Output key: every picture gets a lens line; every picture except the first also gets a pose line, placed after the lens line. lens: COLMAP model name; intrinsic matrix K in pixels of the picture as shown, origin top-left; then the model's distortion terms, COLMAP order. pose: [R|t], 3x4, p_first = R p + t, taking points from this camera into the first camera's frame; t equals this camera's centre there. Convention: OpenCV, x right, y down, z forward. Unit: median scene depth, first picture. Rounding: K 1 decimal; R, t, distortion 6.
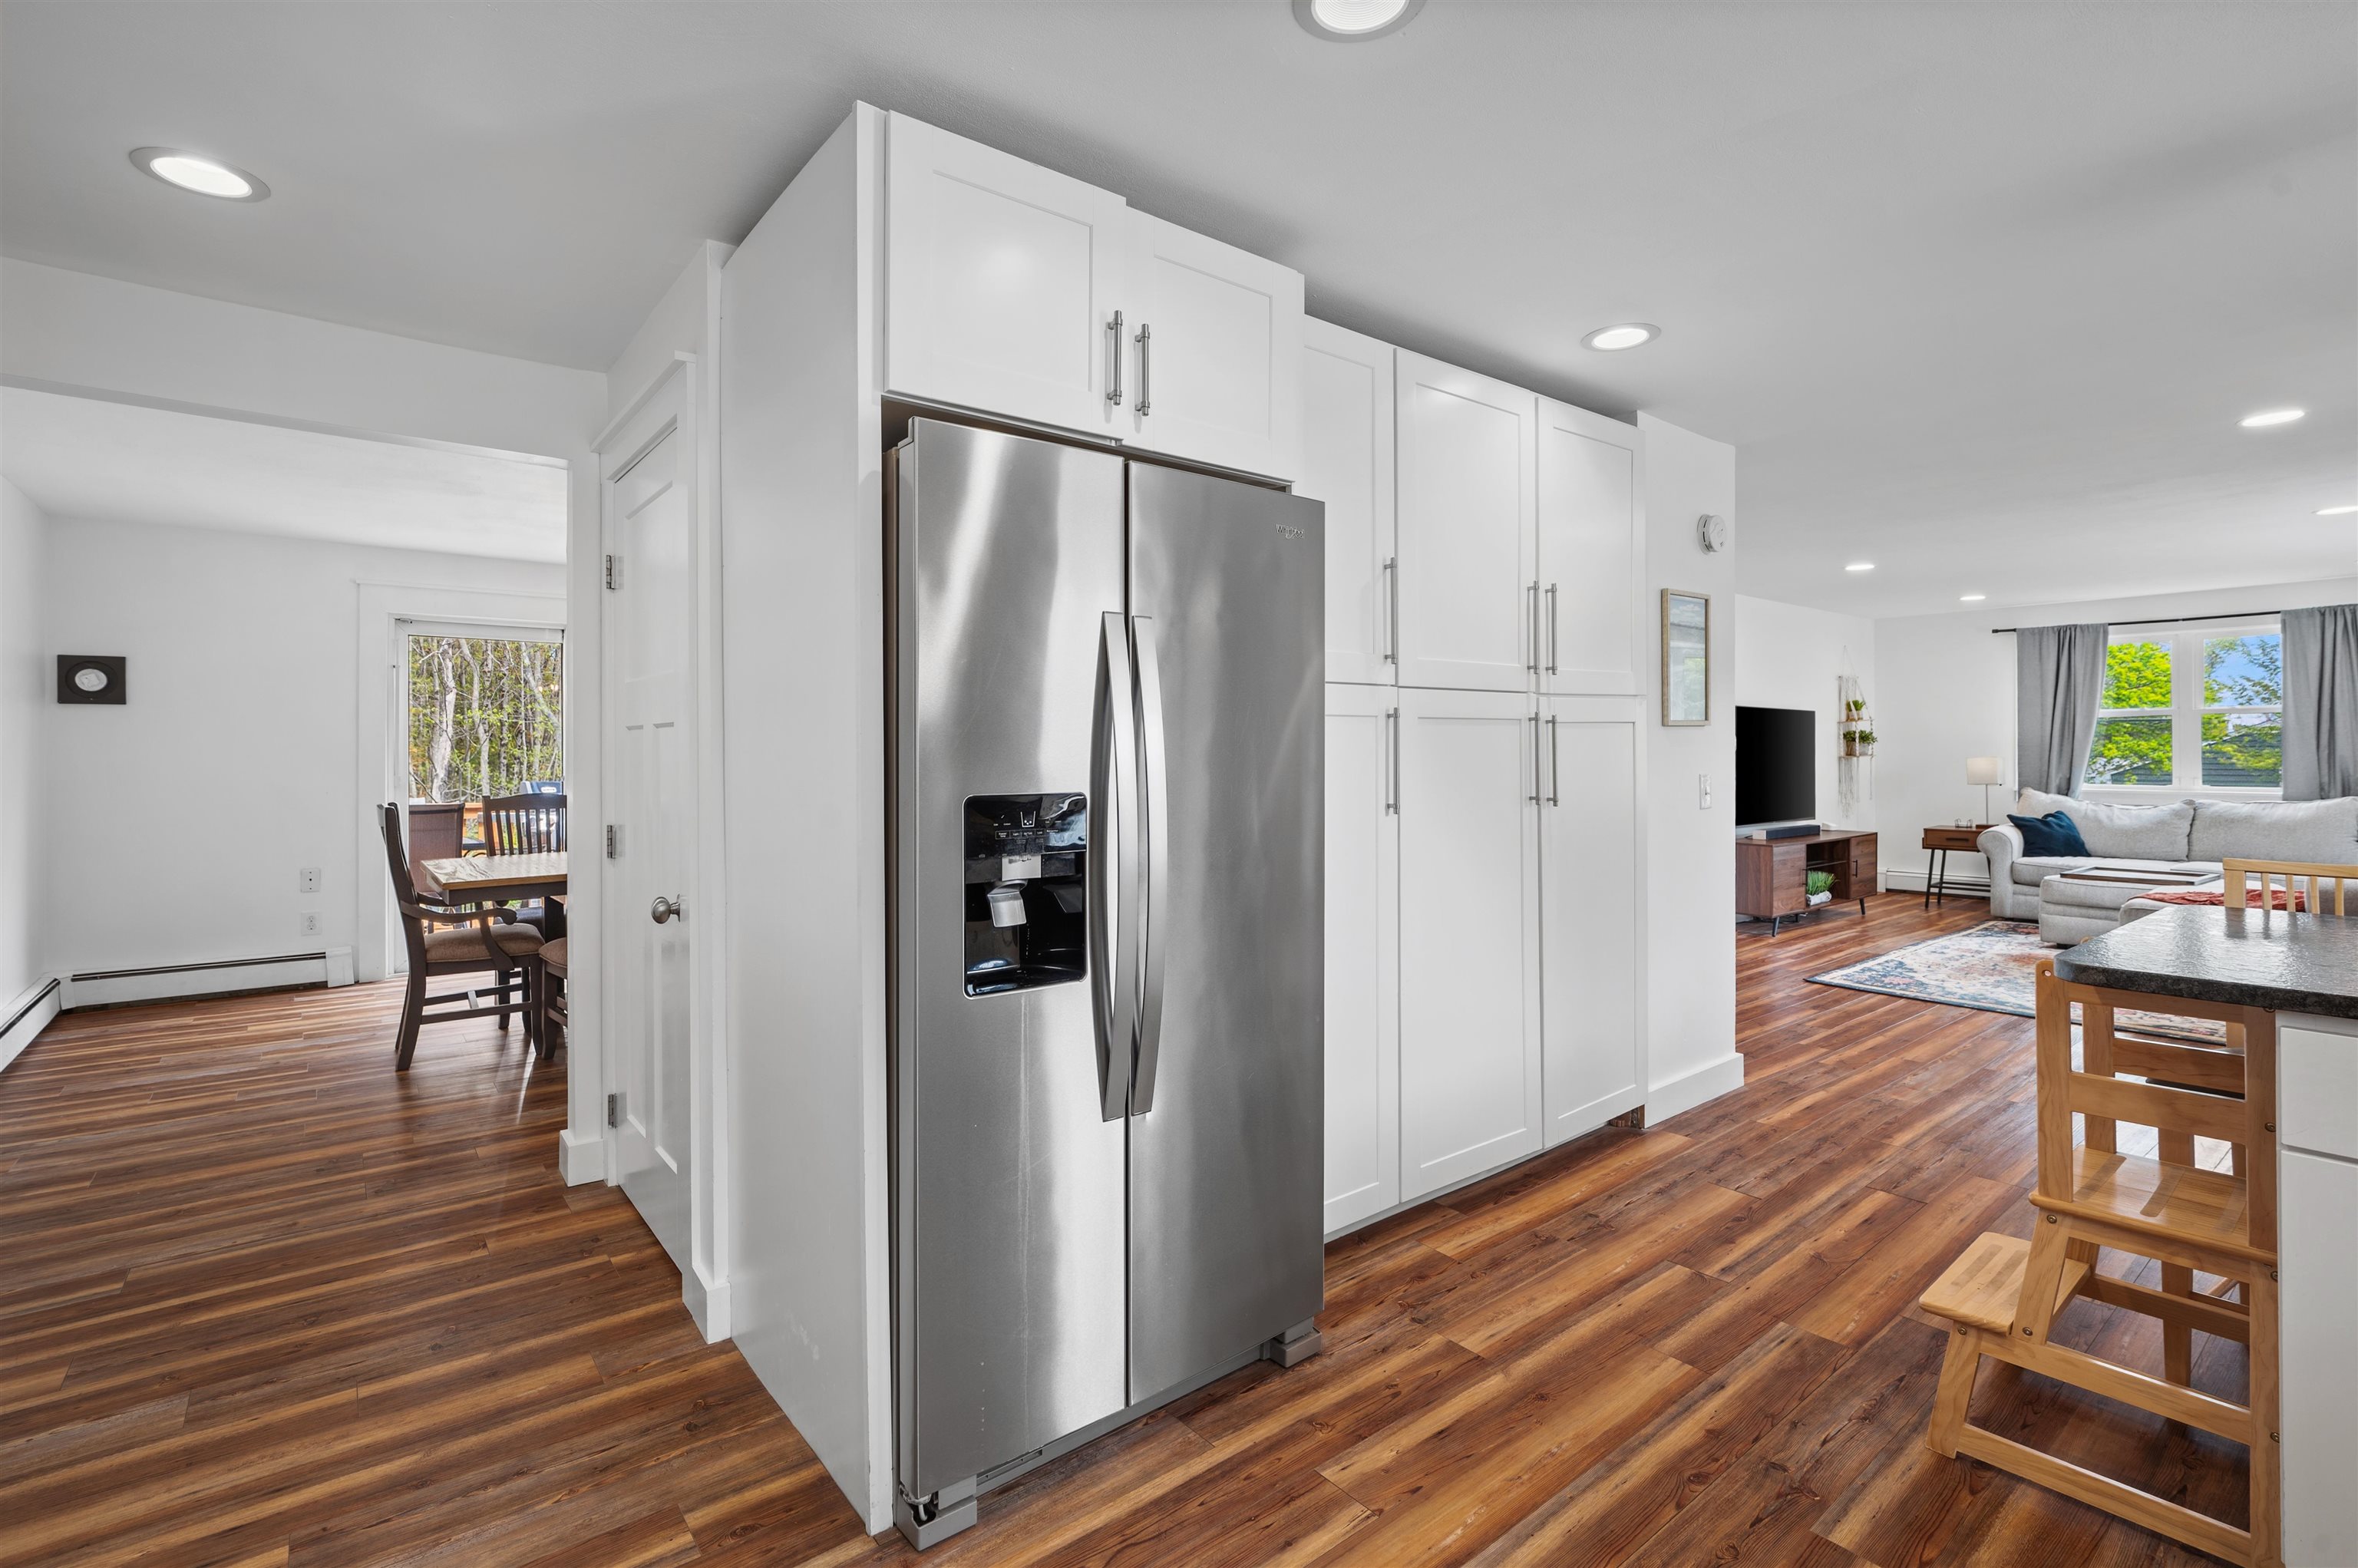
lens RADIAL K [[1075.8, 0, 1181.6], [0, 1075.8, 754.6], [0, 0, 1]] dist [-0.003250, -0.000286]
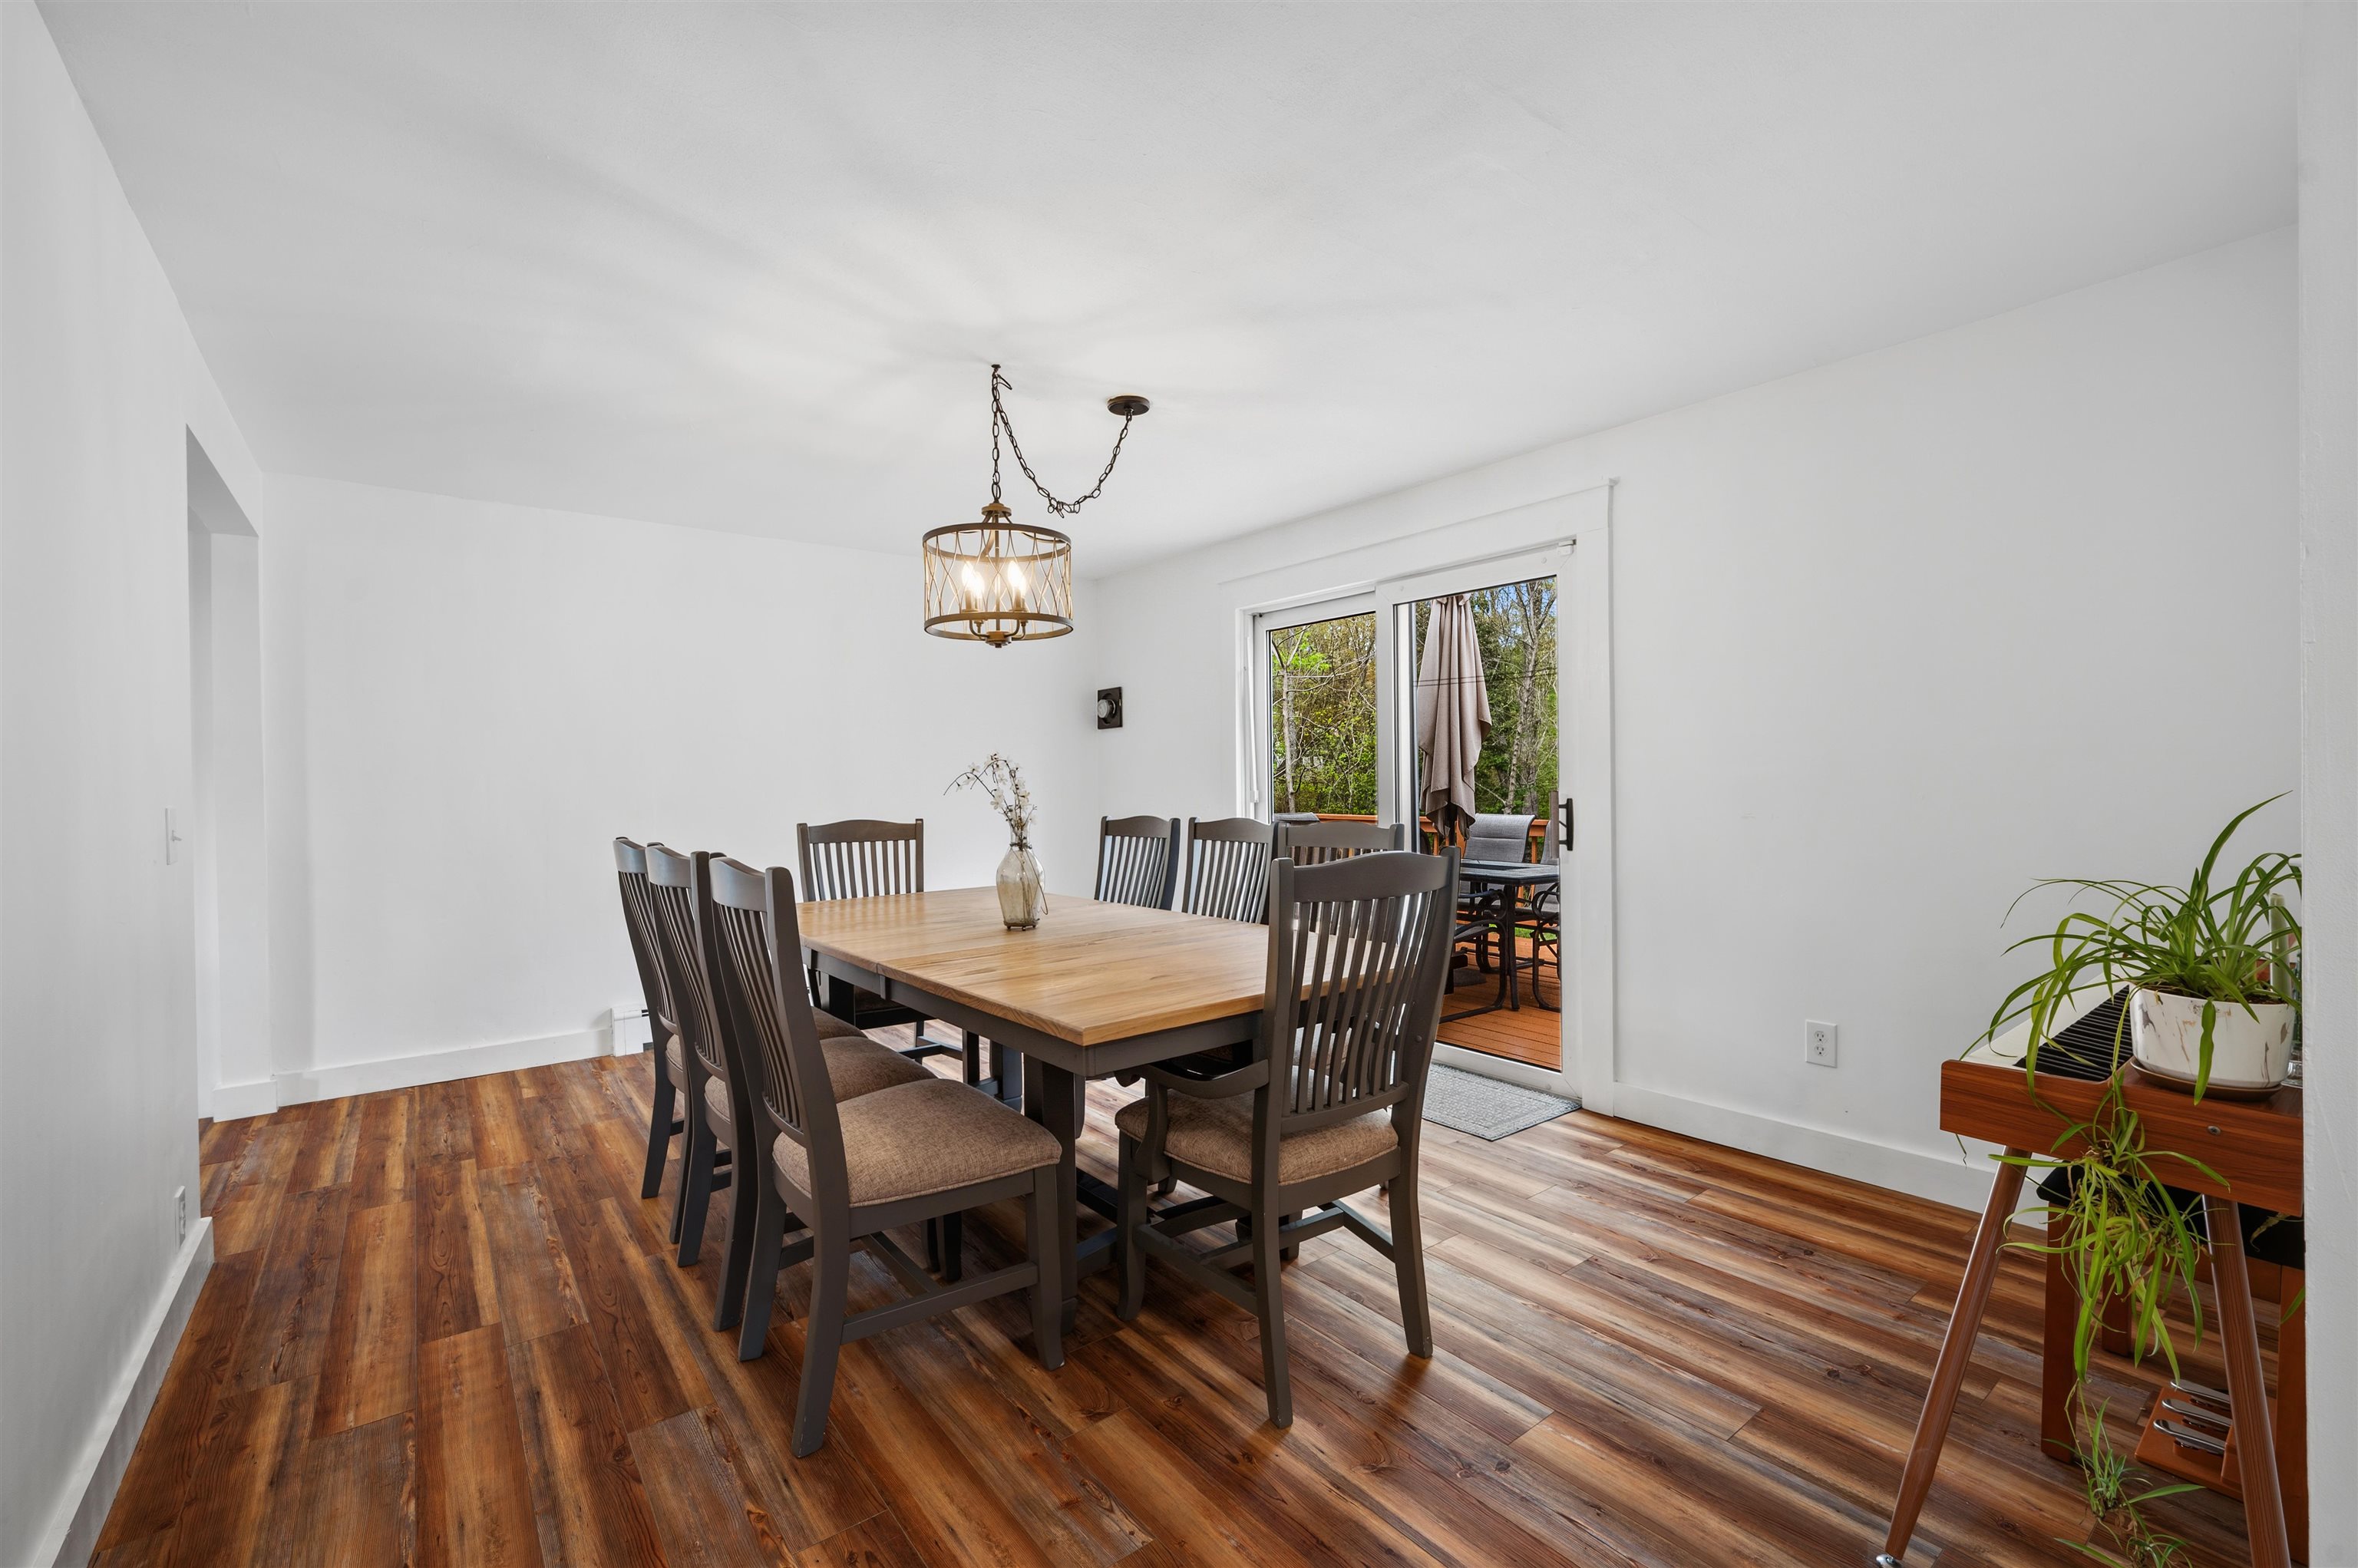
lens RADIAL K [[978.3, 0, 1184.1], [0, 978.3, 795.1], [0, 0, 1]] dist [-0.001626, -0.000151]
pose [[-0.000978, 0.018040, -0.999837, 0.168290], [0.007944, 0.999806, 0.018032, 0.016655], [0.999968, -0.007925, -0.001121, 1.790334]]
